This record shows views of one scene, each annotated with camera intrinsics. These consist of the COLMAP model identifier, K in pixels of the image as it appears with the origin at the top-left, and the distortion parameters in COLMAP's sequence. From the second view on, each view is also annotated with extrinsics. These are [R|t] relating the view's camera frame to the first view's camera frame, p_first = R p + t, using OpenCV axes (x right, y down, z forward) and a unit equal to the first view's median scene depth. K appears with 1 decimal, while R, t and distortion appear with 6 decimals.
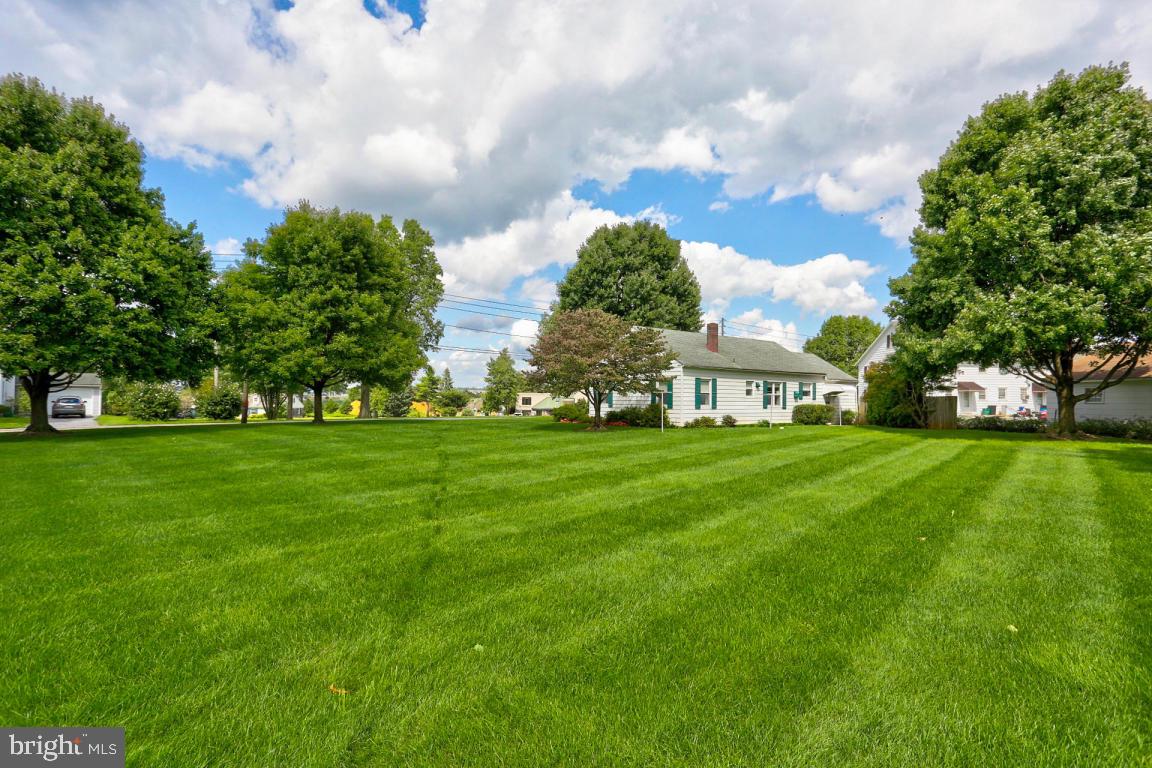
lens RADIAL K [[566.2, 0, 586.3], [0, 566.2, 387.7], [0, 0, 1]] dist [-0.058485, 0.018847]
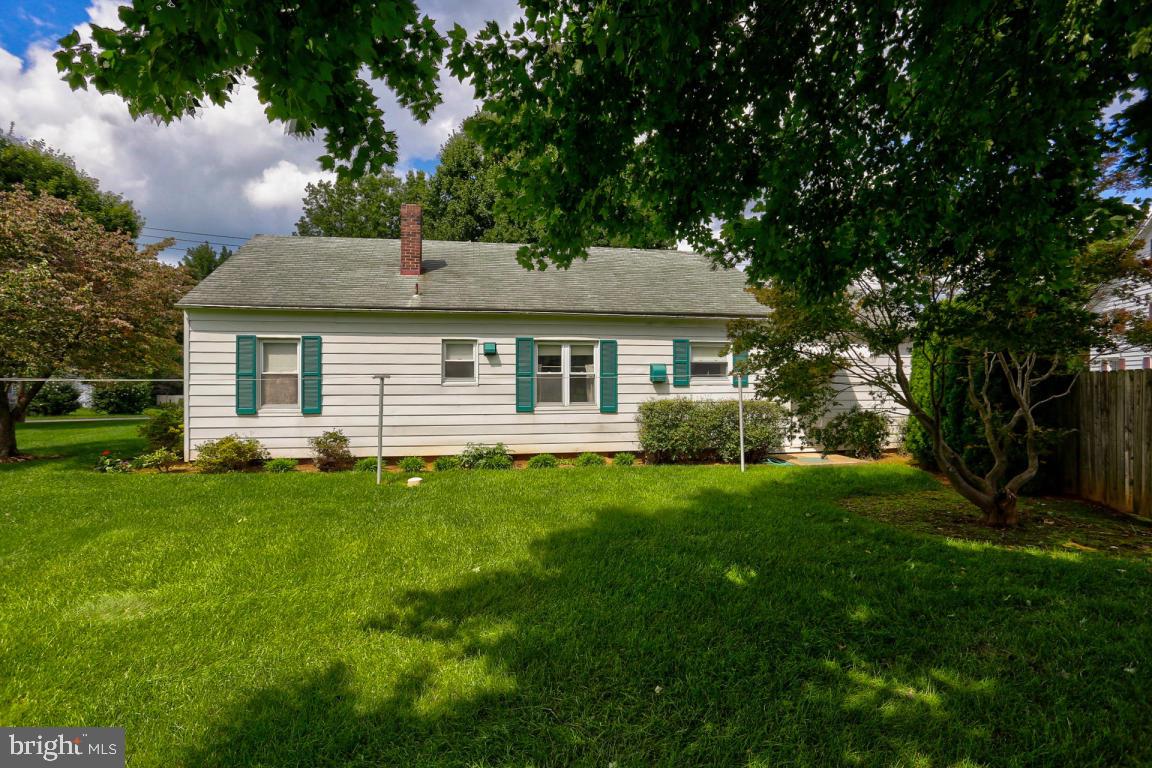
lens RADIAL K [[566.2, 0, 586.3], [0, 566.2, 387.7], [0, 0, 1]] dist [-0.058485, 0.018847]
pose [[0.910417, -0.007834, -0.413617, 0.522524], [0.019279, 0.999538, 0.023505, 0.012748], [0.413241, -0.029373, 0.910148, 0.692607]]
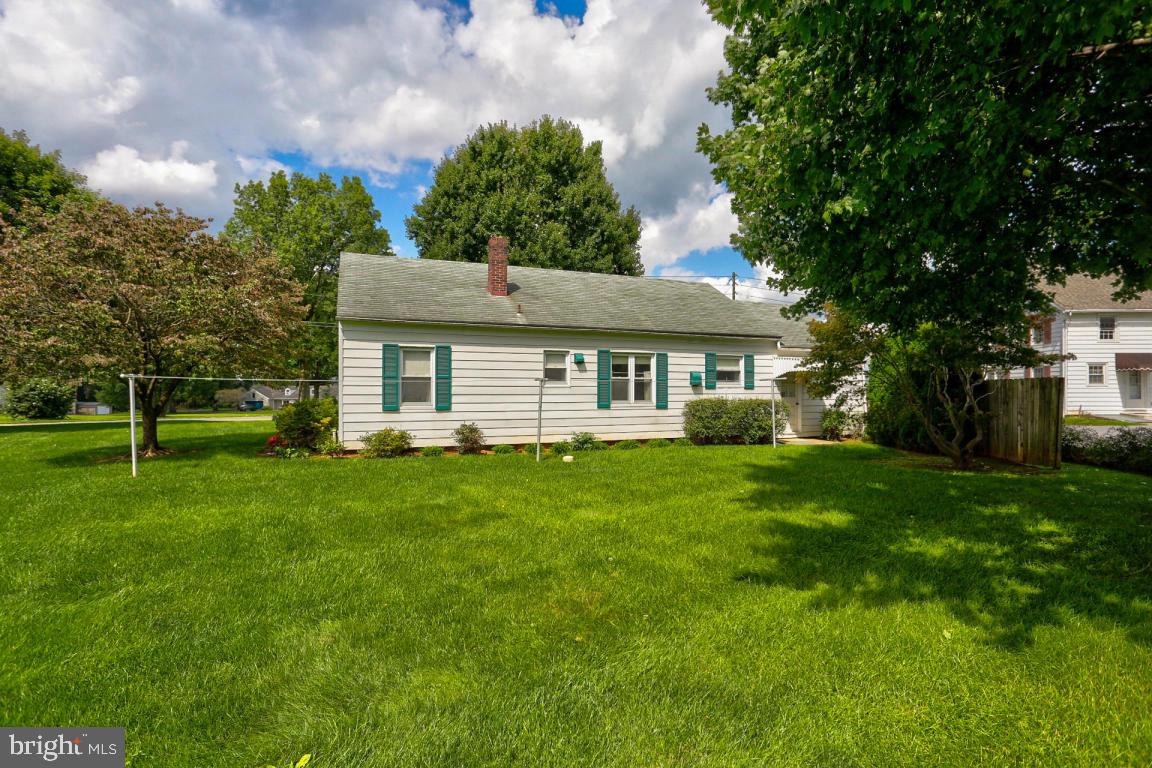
lens RADIAL K [[566.2, 0, 586.3], [0, 566.2, 387.7], [0, 0, 1]] dist [-0.058485, 0.018847]
pose [[0.976184, -0.007901, -0.216799, 0.417457], [0.012074, 0.999766, 0.017929, 0.010709], [0.216607, -0.020120, 0.976052, 0.542377]]
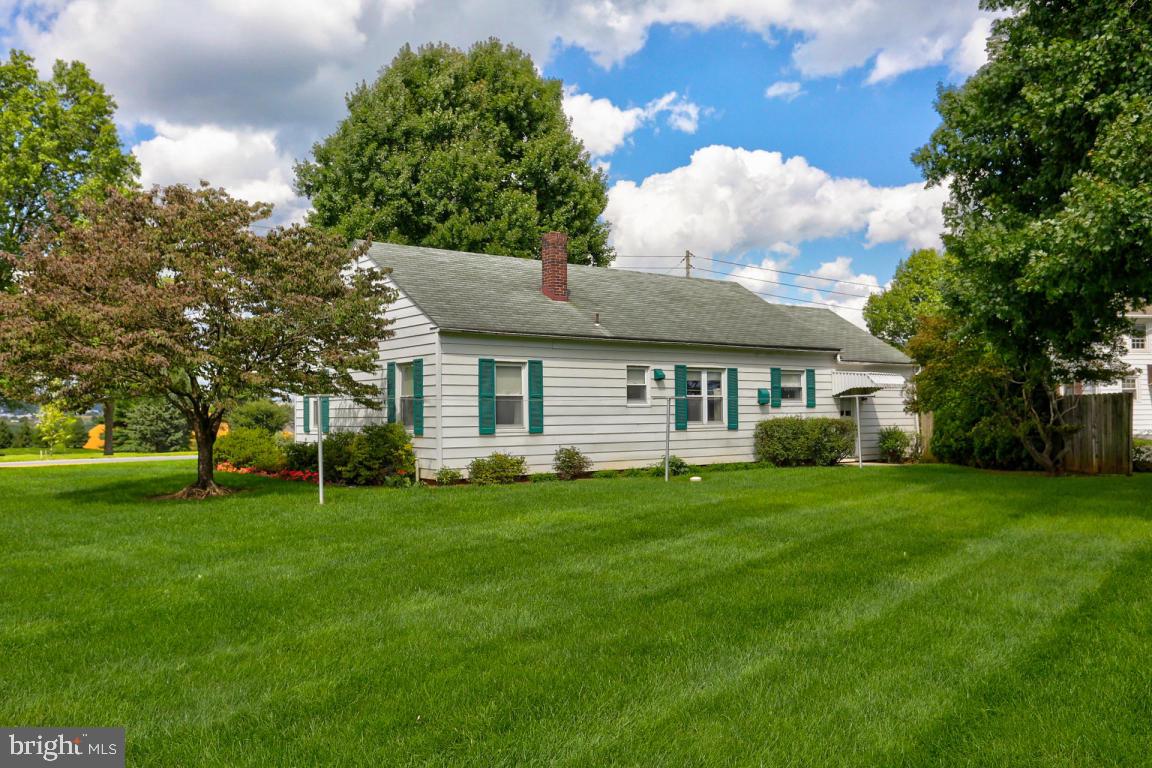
lens RADIAL K [[943.2, 0, 602.2], [0, 943.2, 386.7], [0, 0, 1]] dist [0.026104, -0.003916]
pose [[0.998282, -0.016923, 0.056102, 0.223756], [0.017264, 0.999835, -0.005593, 0.007138], [-0.055998, 0.006552, 0.998409, 0.296305]]
